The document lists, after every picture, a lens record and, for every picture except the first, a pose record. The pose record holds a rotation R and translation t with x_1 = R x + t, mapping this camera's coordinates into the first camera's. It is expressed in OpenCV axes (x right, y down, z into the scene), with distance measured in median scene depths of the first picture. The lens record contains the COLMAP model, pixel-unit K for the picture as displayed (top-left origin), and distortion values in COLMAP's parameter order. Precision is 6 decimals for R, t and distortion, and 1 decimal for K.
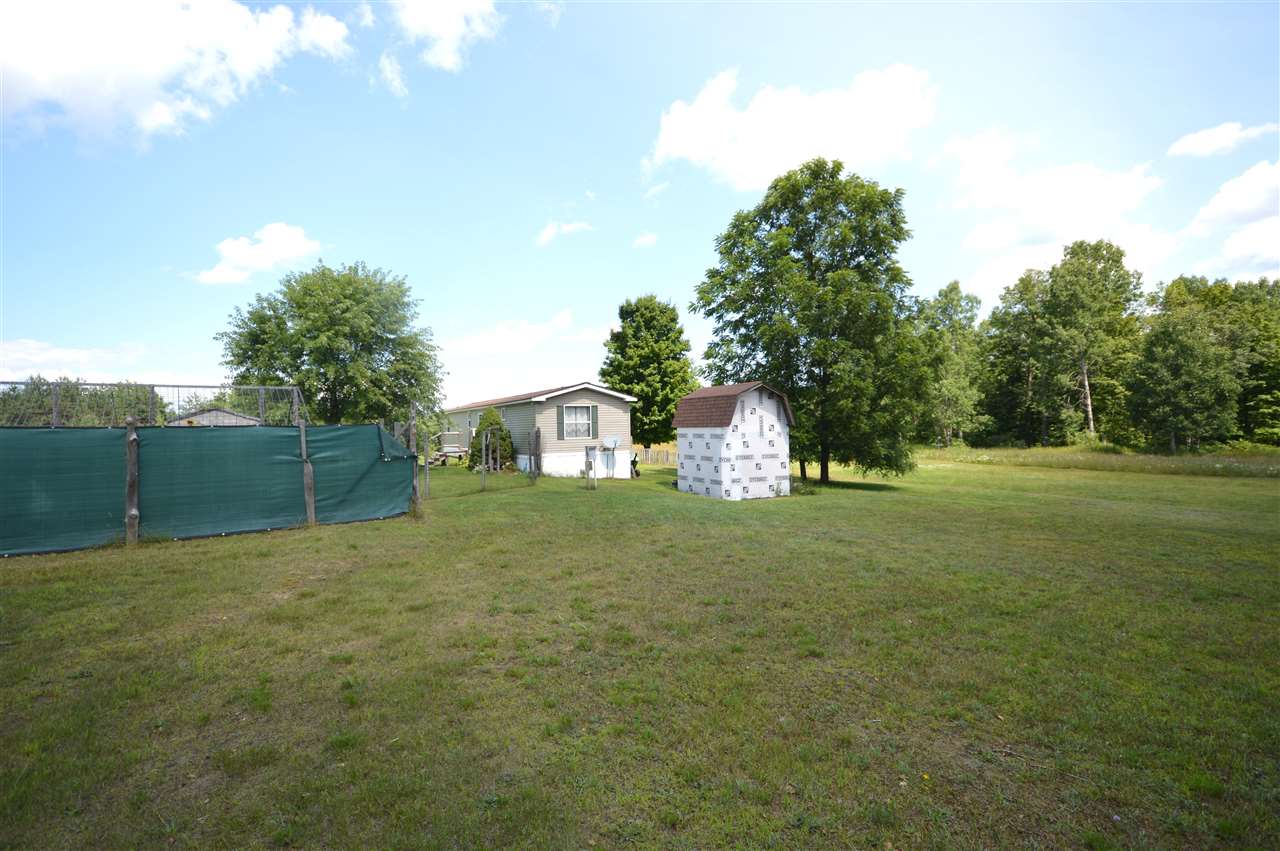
lens RADIAL K [[647.8, 0, 647.9], [0, 647.8, 424.8], [0, 0, 1]] dist [0.018413, -0.002438]
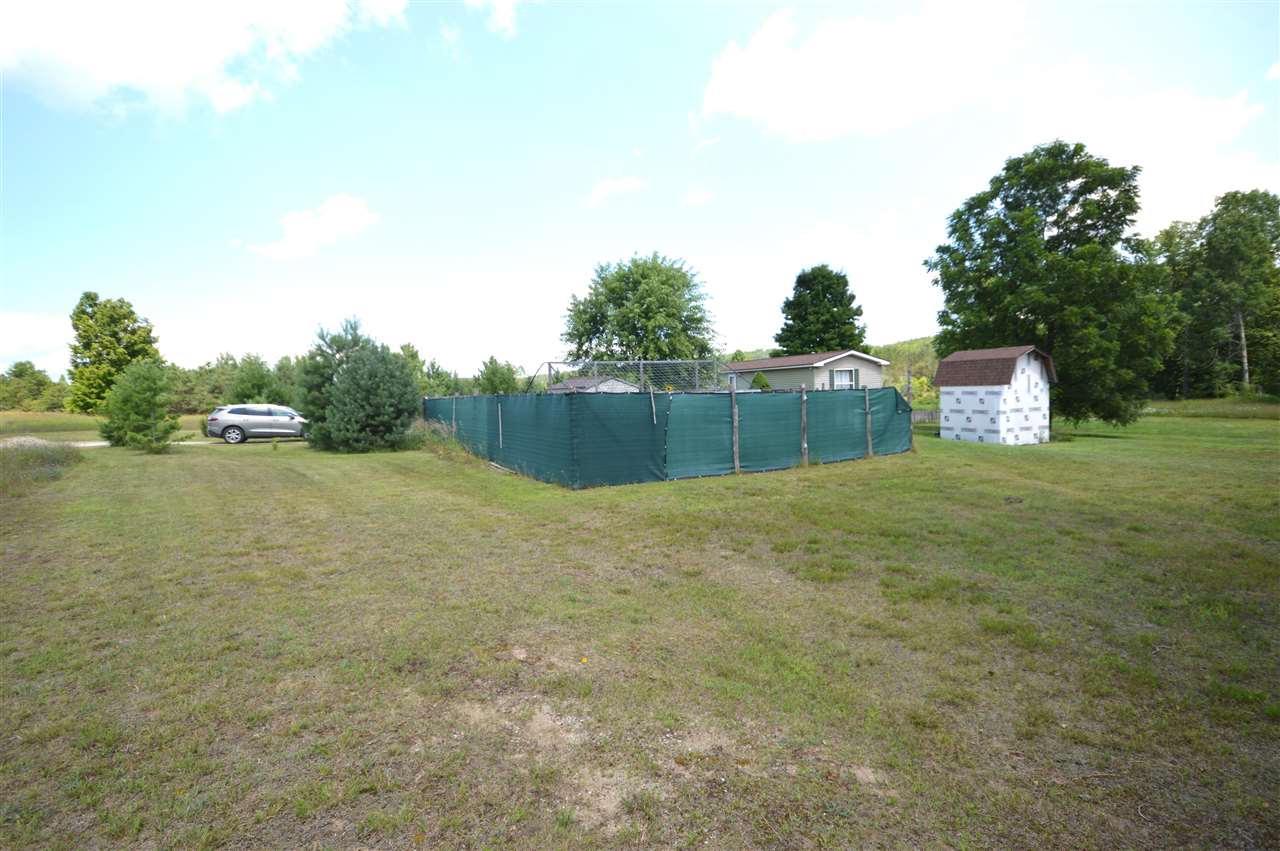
lens RADIAL K [[647.8, 0, 632.4], [0, 647.8, 423.4], [0, 0, 1]] dist [0.018413, -0.002438]
pose [[0.996336, -0.013386, -0.084472, -0.314981], [0.018283, 0.998180, 0.057474, -0.005031], [0.083549, -0.058808, 0.994767, -0.170545]]
